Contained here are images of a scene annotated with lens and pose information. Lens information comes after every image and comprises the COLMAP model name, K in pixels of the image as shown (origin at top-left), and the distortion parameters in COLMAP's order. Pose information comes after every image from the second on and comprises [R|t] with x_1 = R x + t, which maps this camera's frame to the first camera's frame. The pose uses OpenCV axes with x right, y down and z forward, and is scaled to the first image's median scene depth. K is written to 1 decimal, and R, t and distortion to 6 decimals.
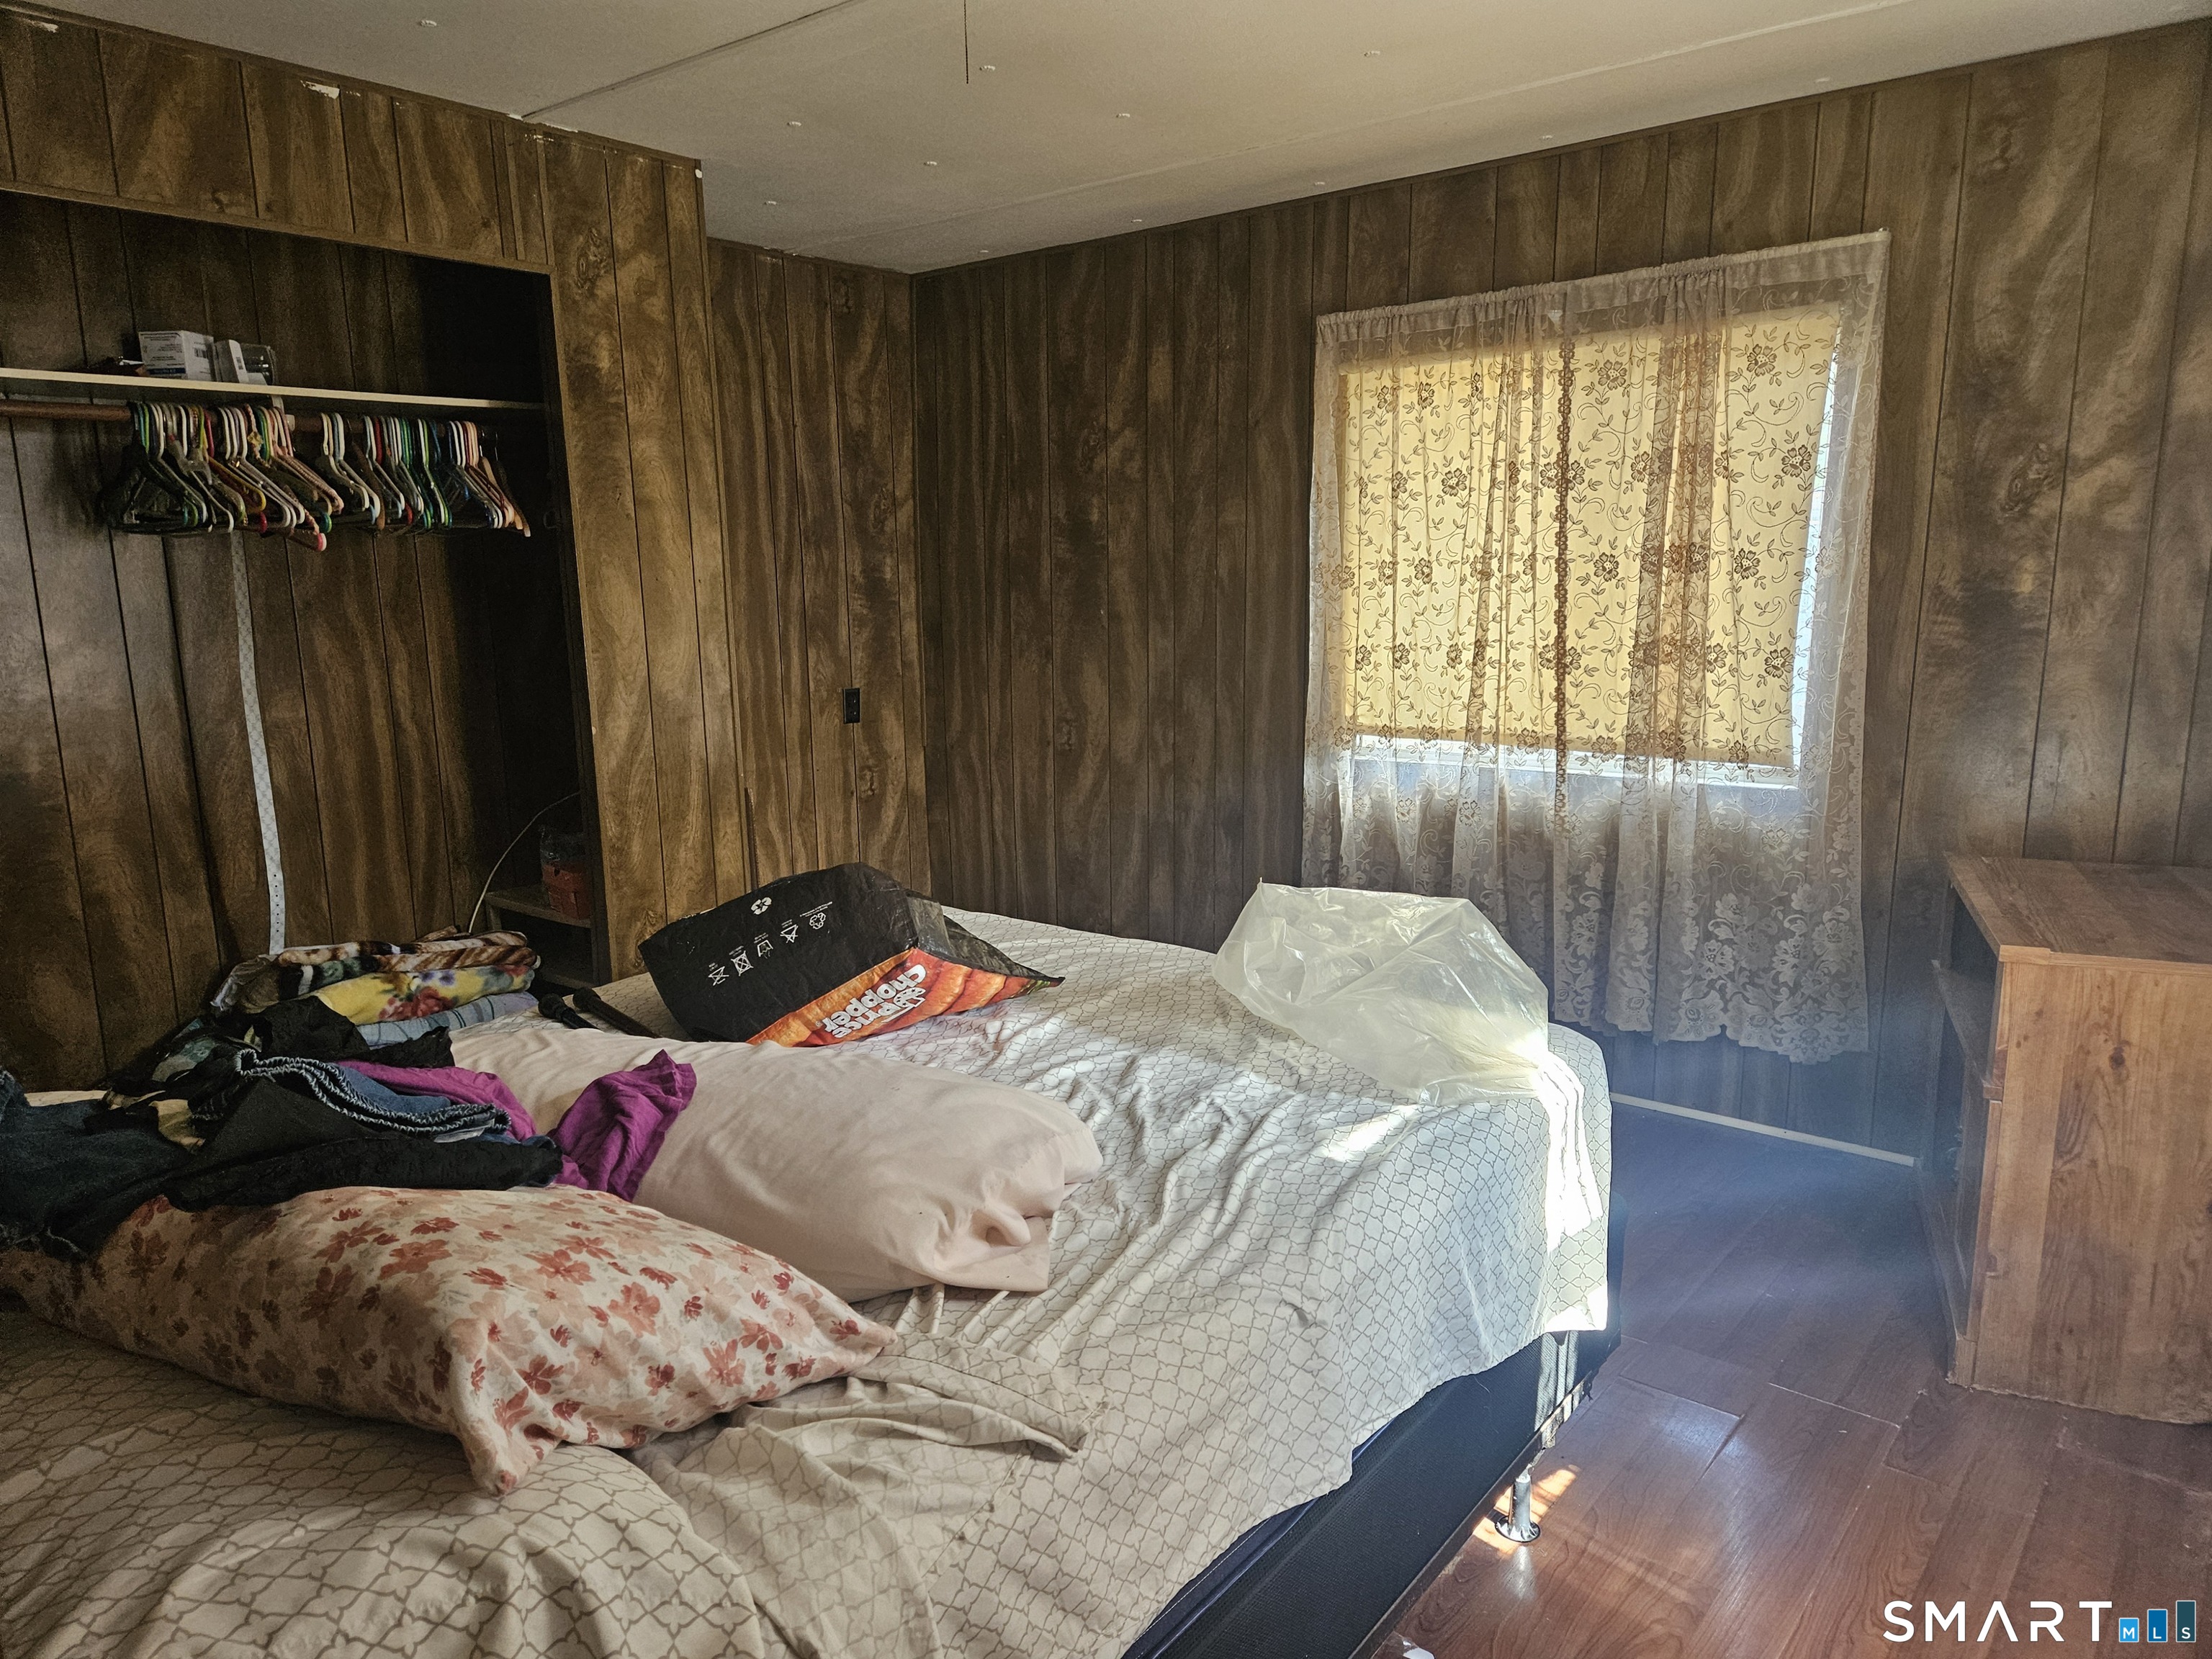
lens RADIAL K [[1452.8, 0, 1097.5], [0, 1452.8, 841.3], [0, 0, 1]] dist [0.074646, -0.060644]
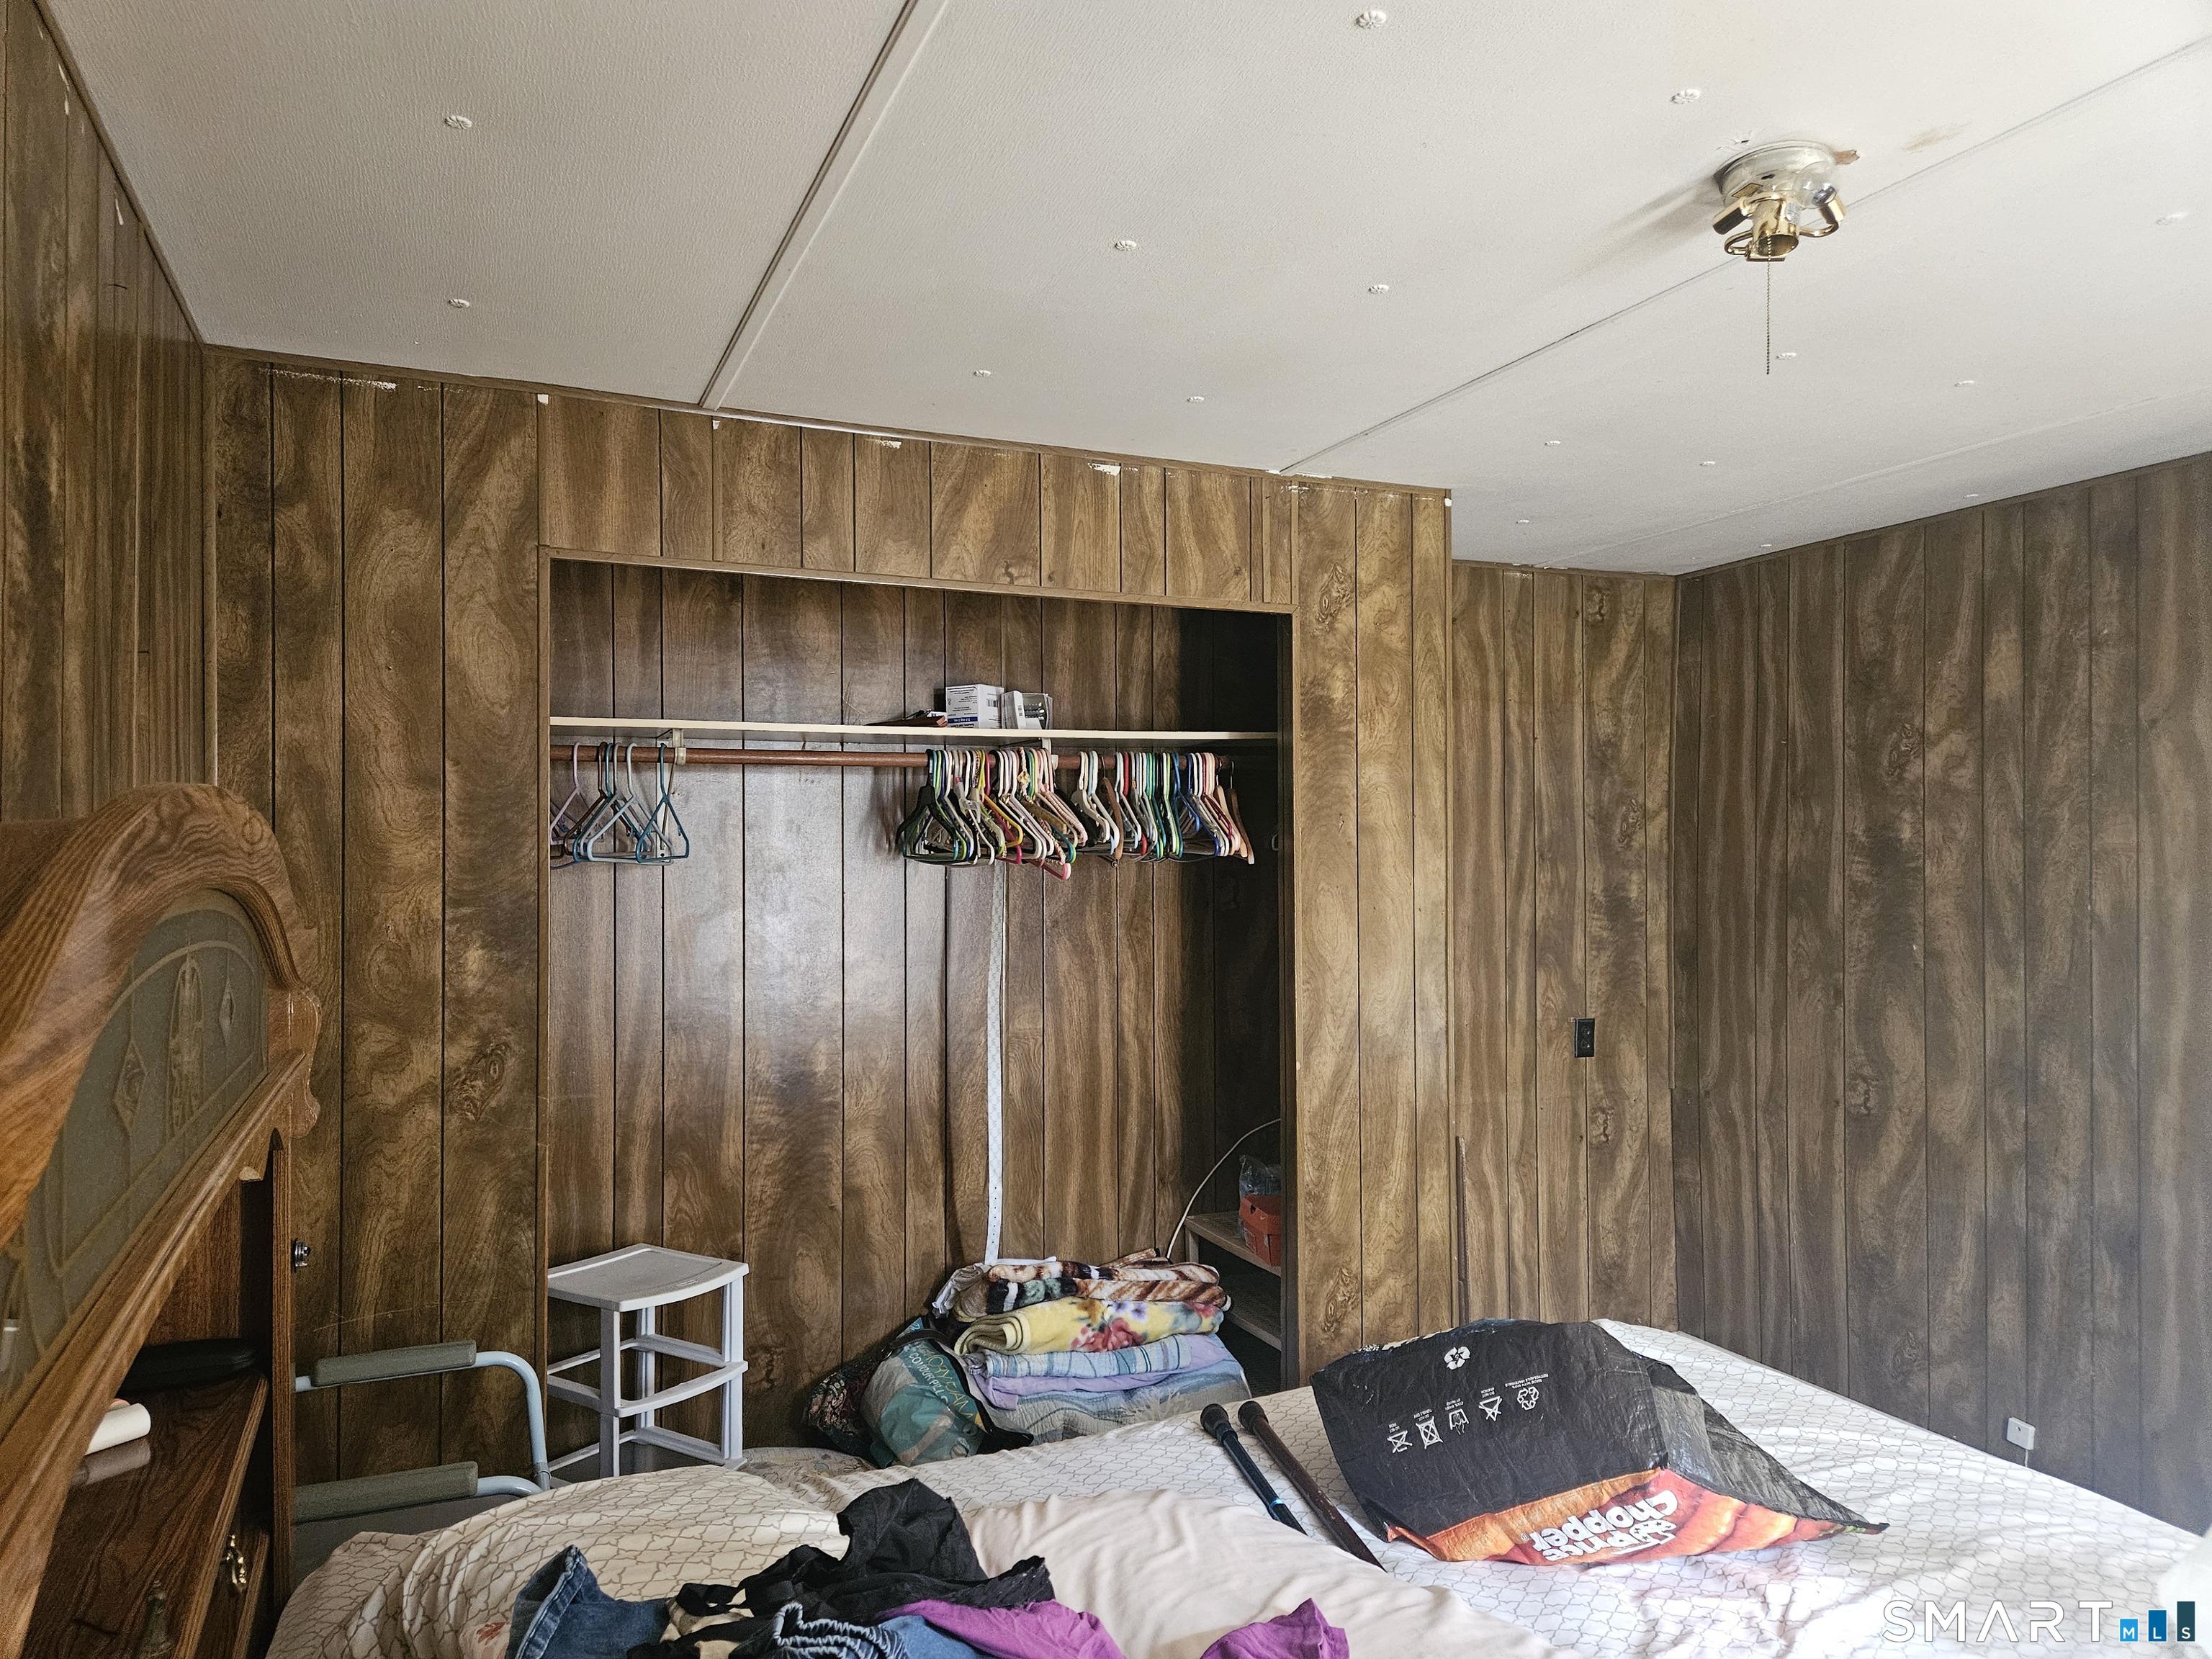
lens RADIAL K [[1472.5, 0, 1106.0], [0, 1472.5, 829.5], [0, 0, 1]] dist [0.082396, -0.055528]
pose [[0.886731, 0.008341, -0.462211, -0.015538], [-0.100211, 0.979532, -0.174573, -0.046324], [0.451294, 0.201118, 0.869417, 0.087794]]
